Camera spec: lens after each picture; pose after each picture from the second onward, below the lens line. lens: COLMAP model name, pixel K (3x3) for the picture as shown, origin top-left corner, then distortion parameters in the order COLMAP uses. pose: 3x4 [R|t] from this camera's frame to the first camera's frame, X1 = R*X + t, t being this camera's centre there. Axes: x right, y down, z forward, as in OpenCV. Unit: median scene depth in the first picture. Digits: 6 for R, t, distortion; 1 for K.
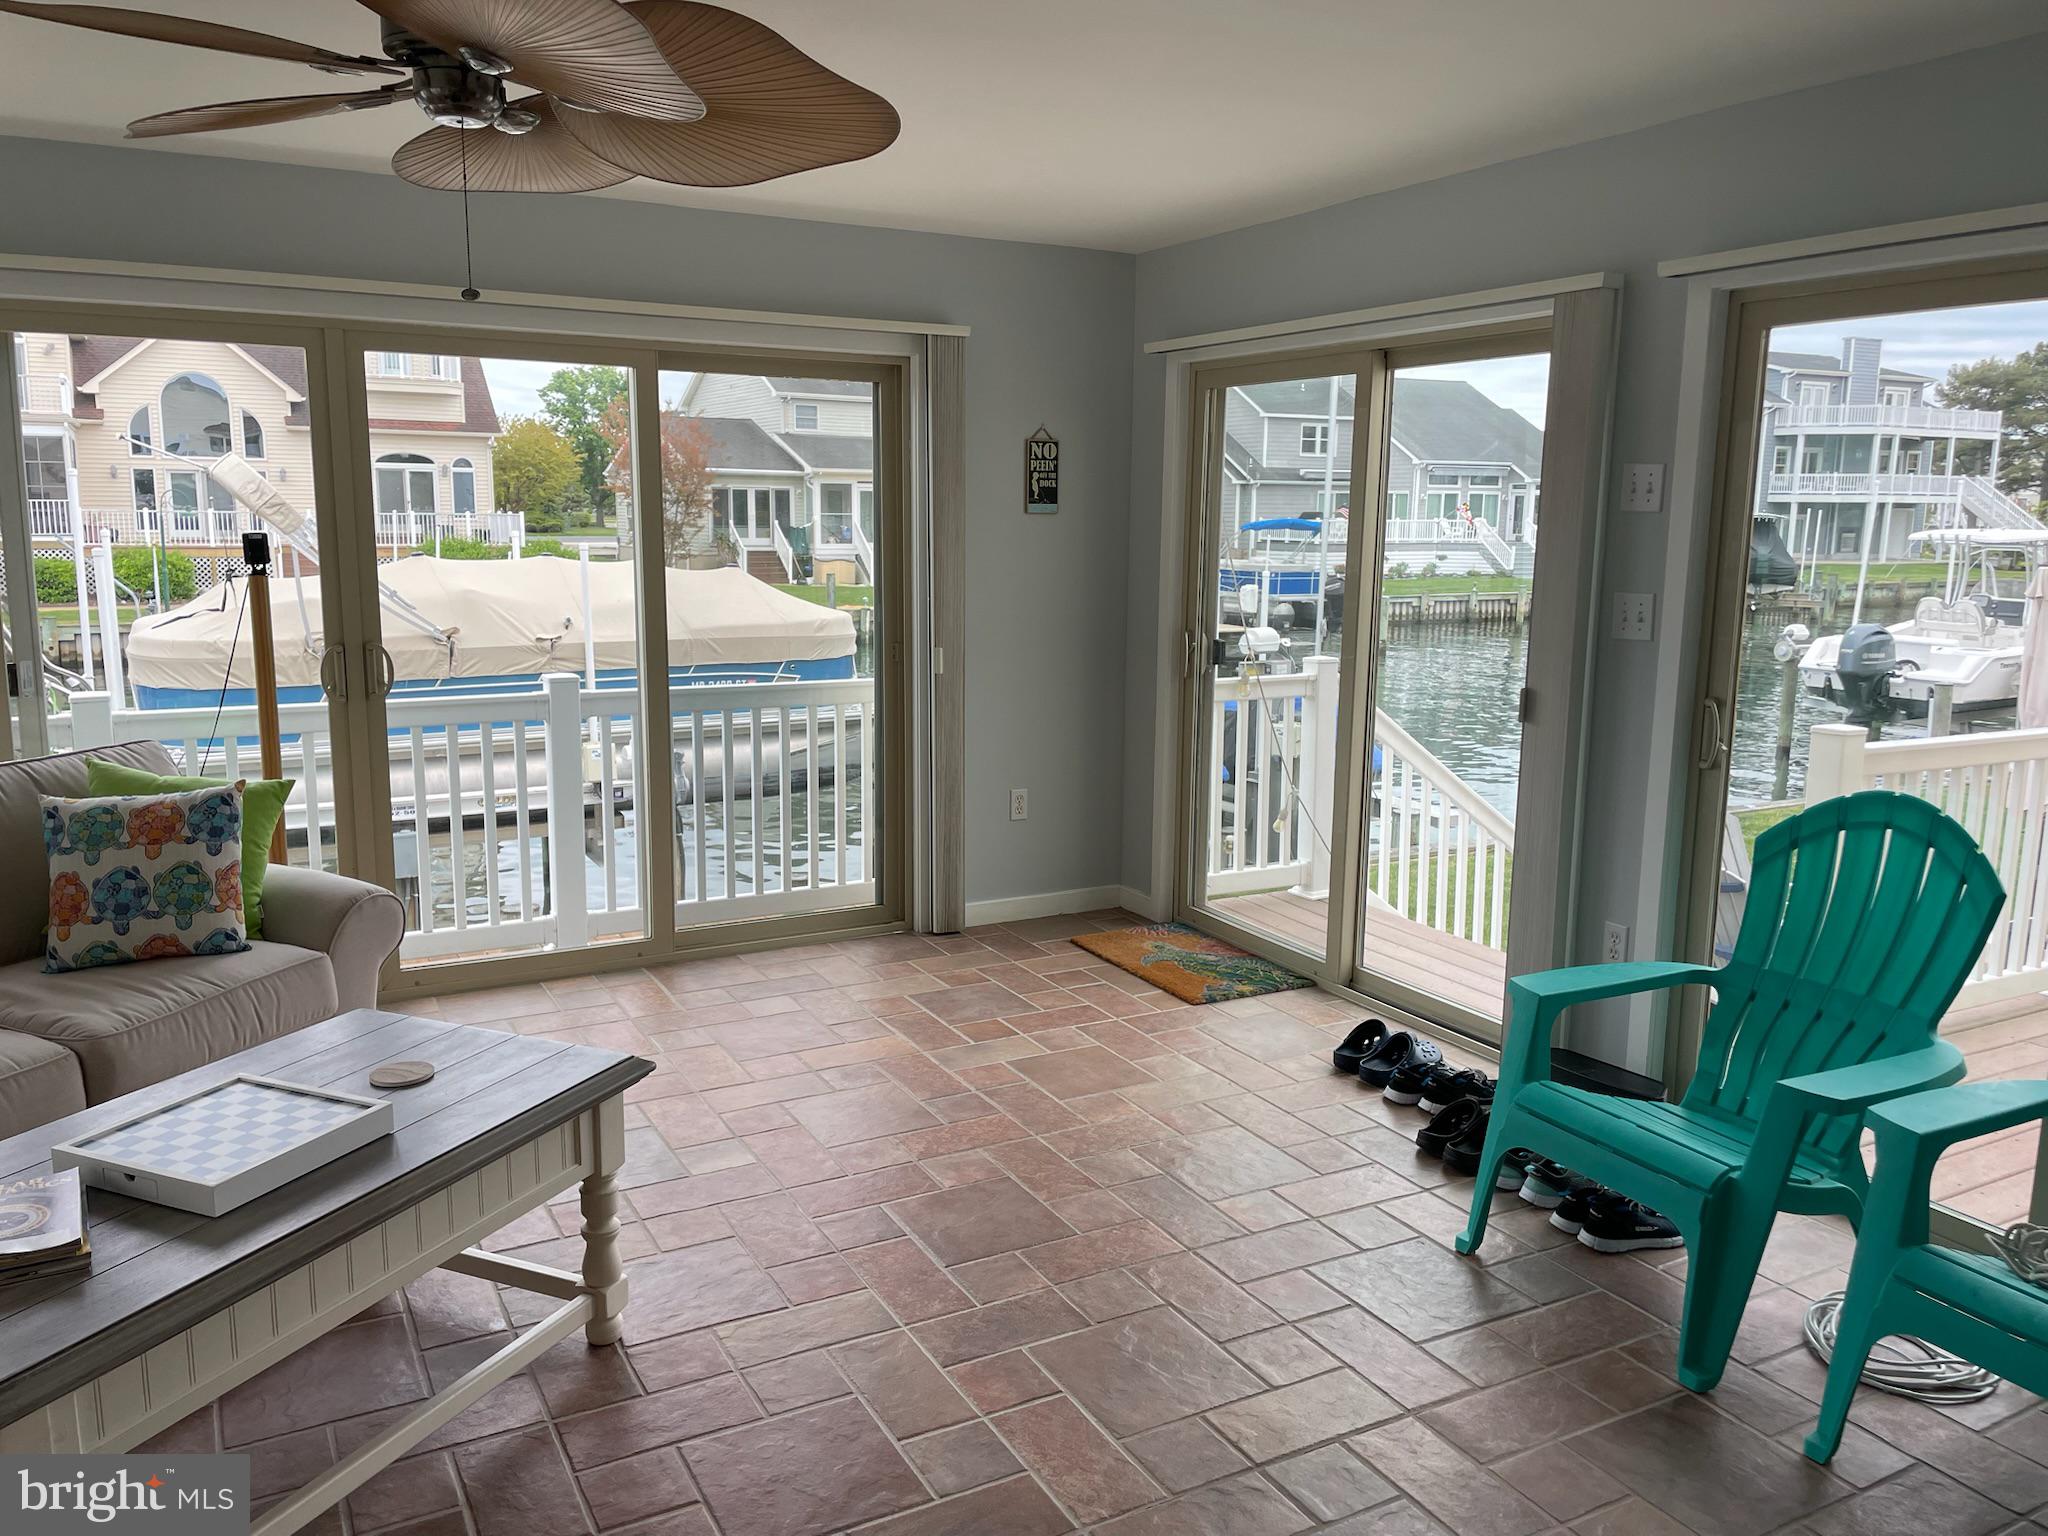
lens RADIAL K [[1541.2, 0, 1012.1], [0, 1541.2, 768.9], [0, 0, 1]] dist [0.083663, -0.105143]
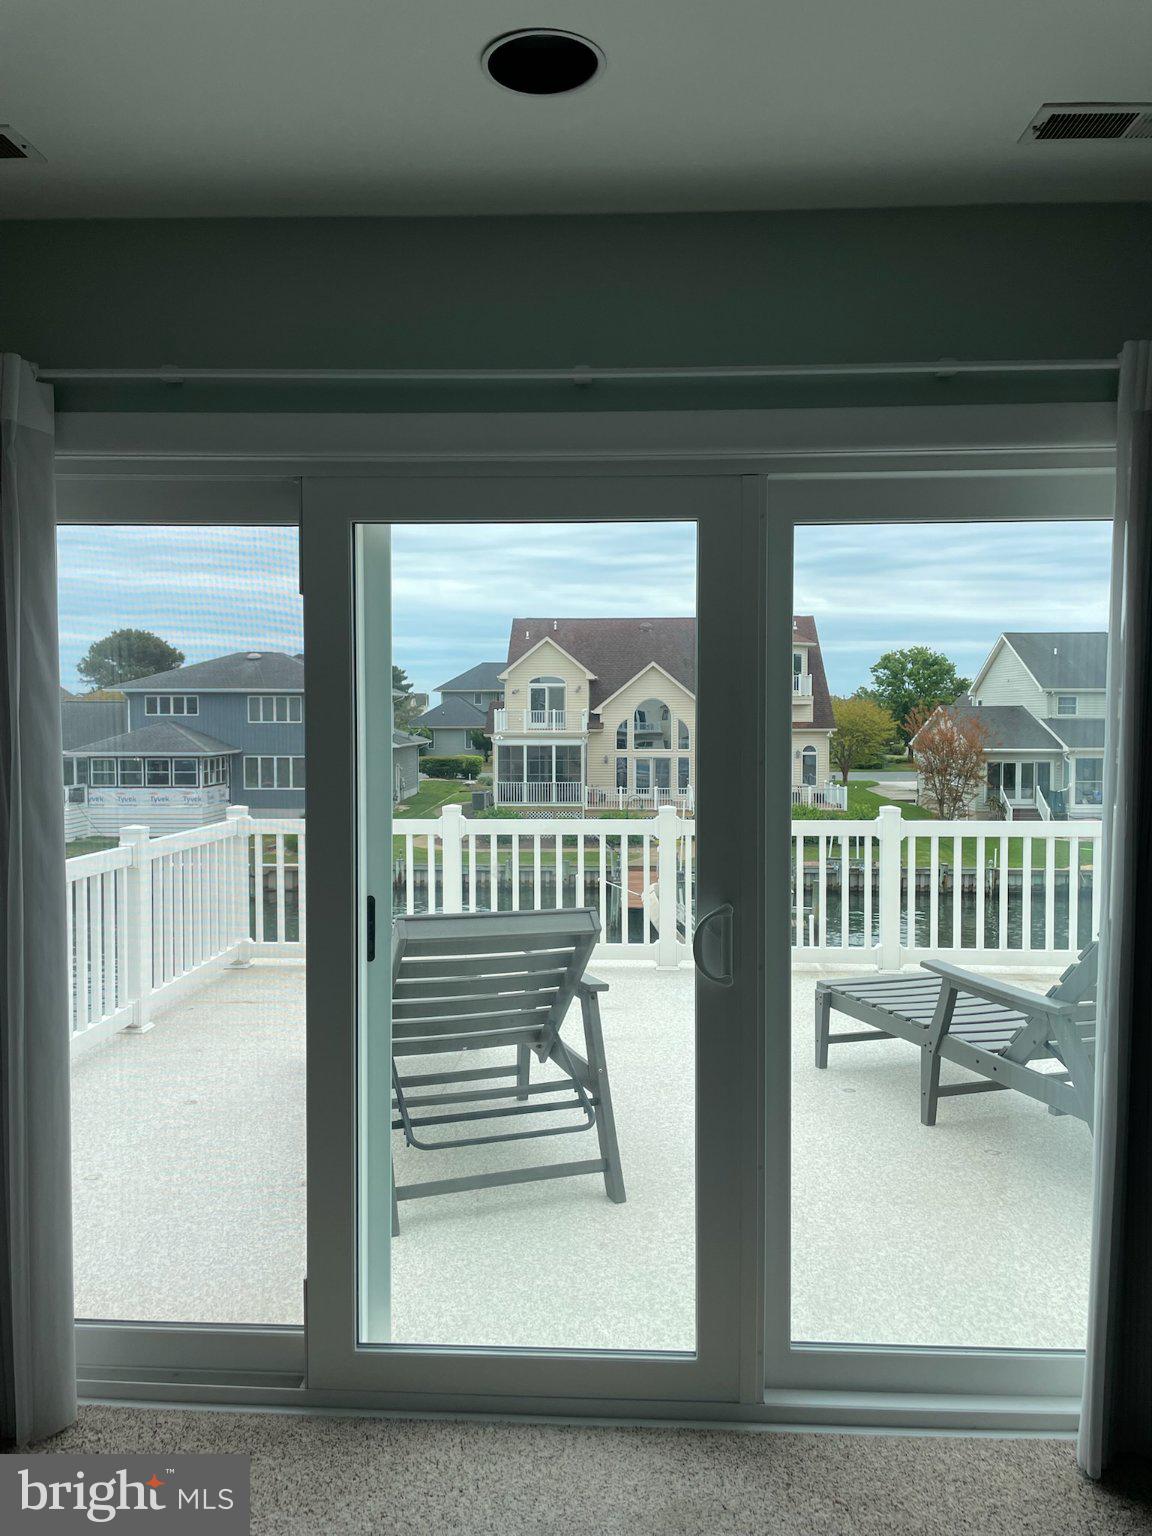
lens RADIAL K [[1158.2, 0, 568.6], [0, 1158.2, 760.0], [0, 0, 1]] dist [0.080362, -0.097206]
pose [[0.853563, 0.007614, -0.520934, 0.028386], [-0.077097, 0.990730, -0.111845, -0.048616], [0.515254, 0.135630, 0.846238, -0.052773]]
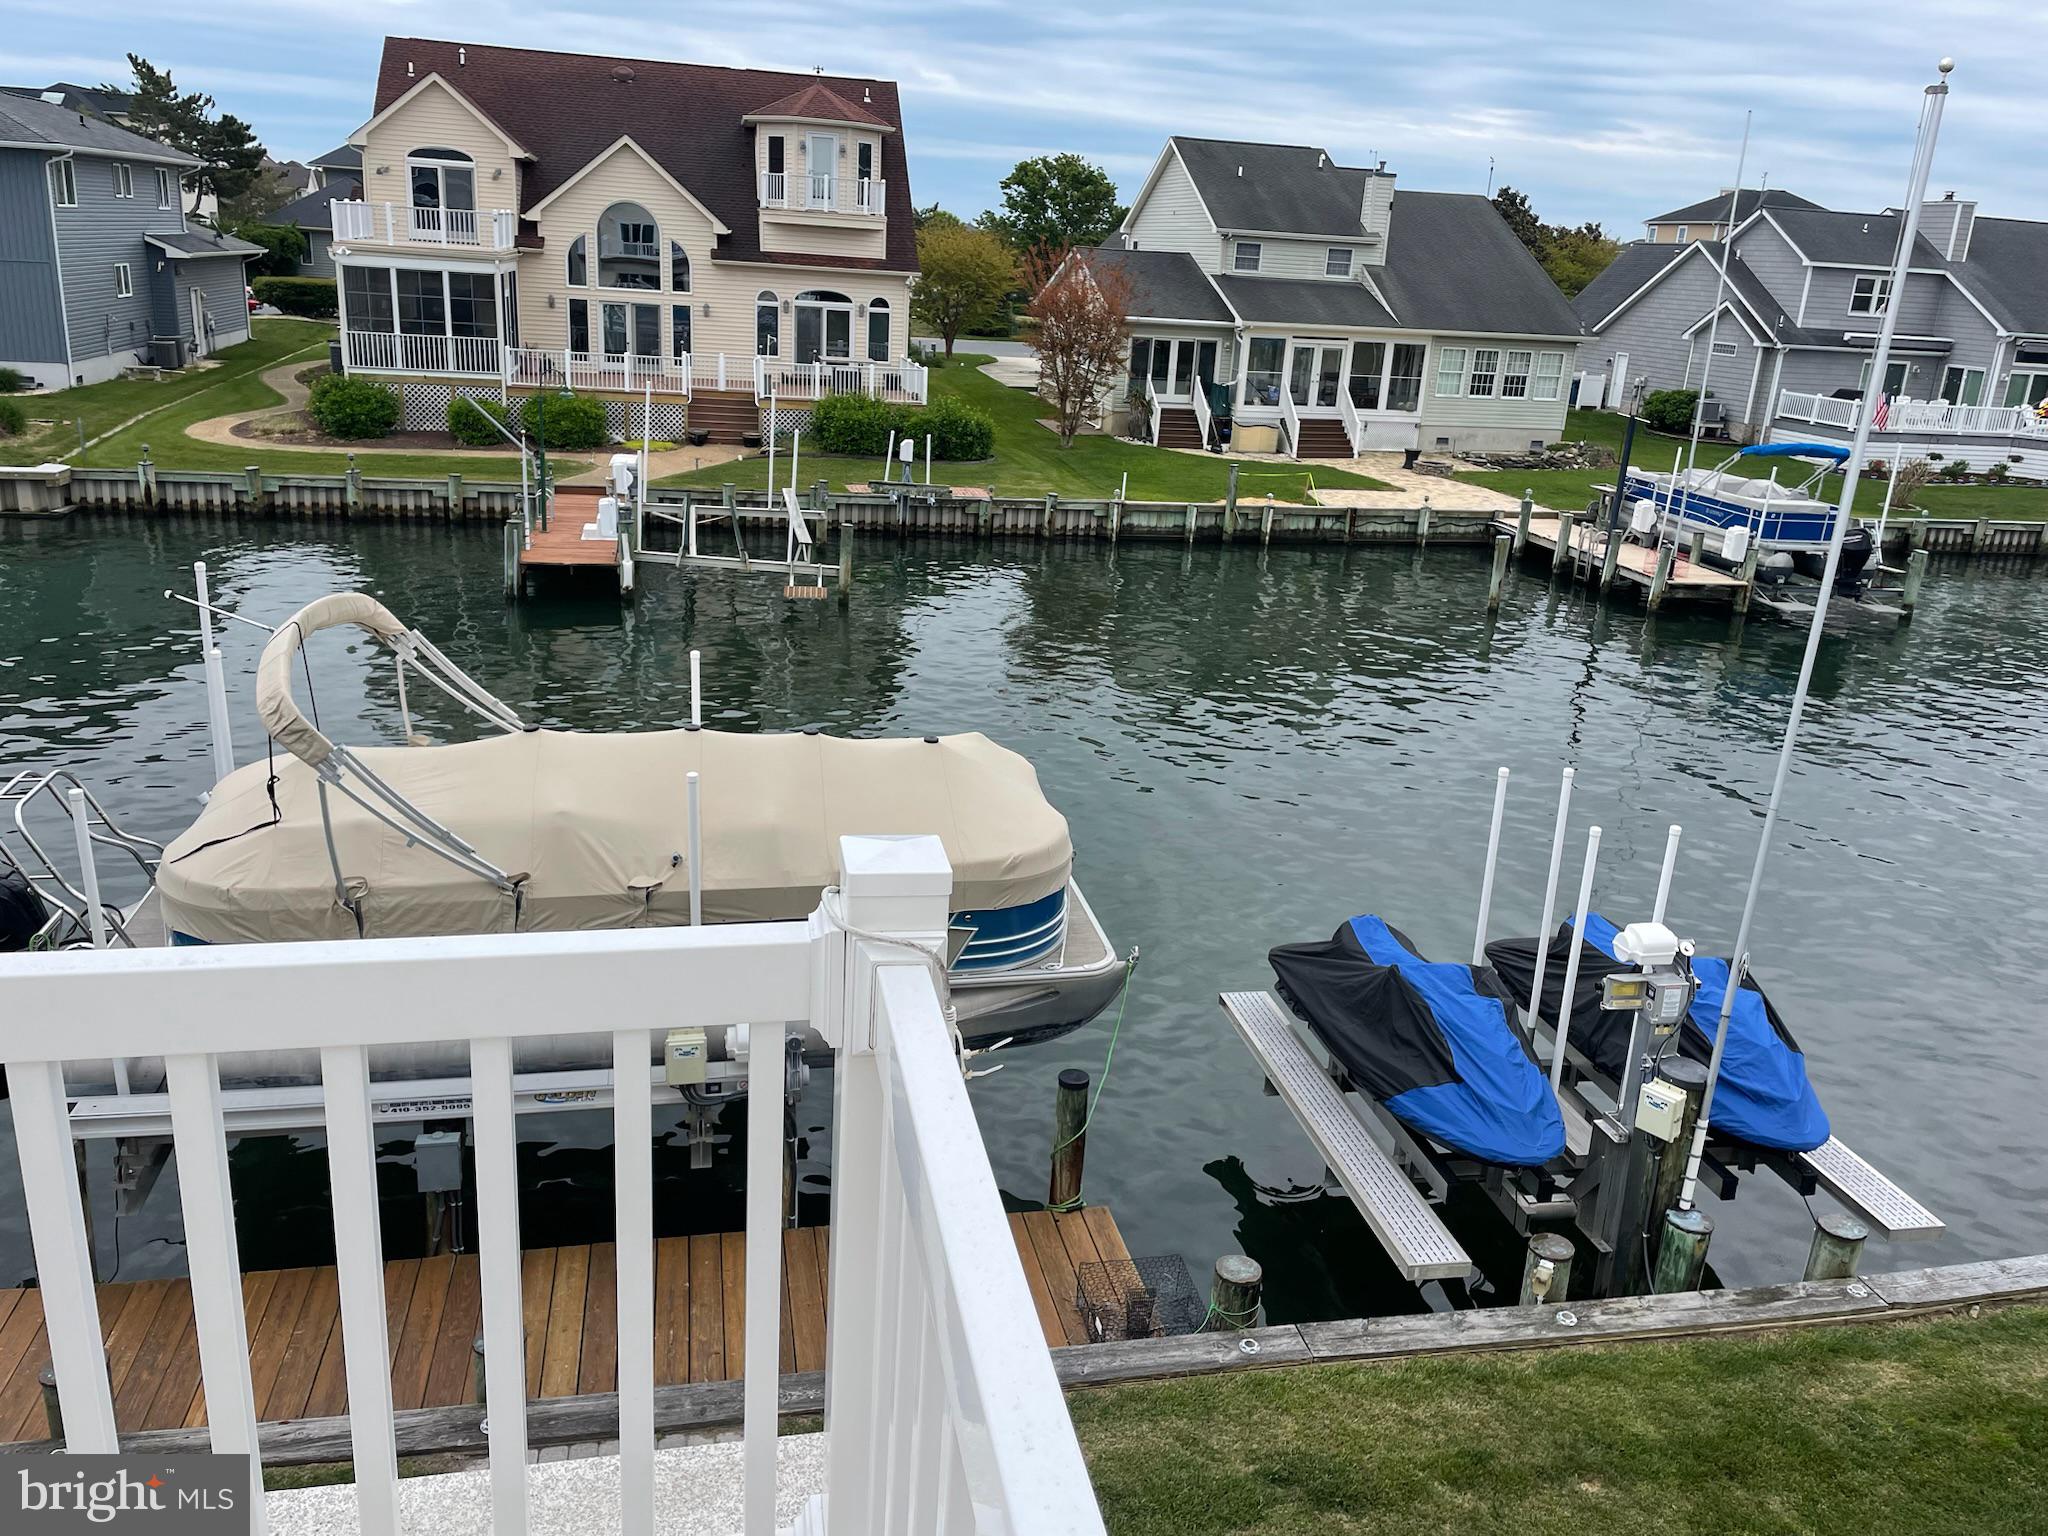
lens RADIAL K [[1544.2, 0, 1030.5], [0, 1544.2, 754.2], [0, 0, 1]] dist [0.080362, -0.097206]
pose [[0.957782, 0.129516, -0.256670, 0.020169], [-0.094995, 0.985203, 0.142656, -0.073224], [0.271348, -0.112251, 0.955913, 0.083990]]
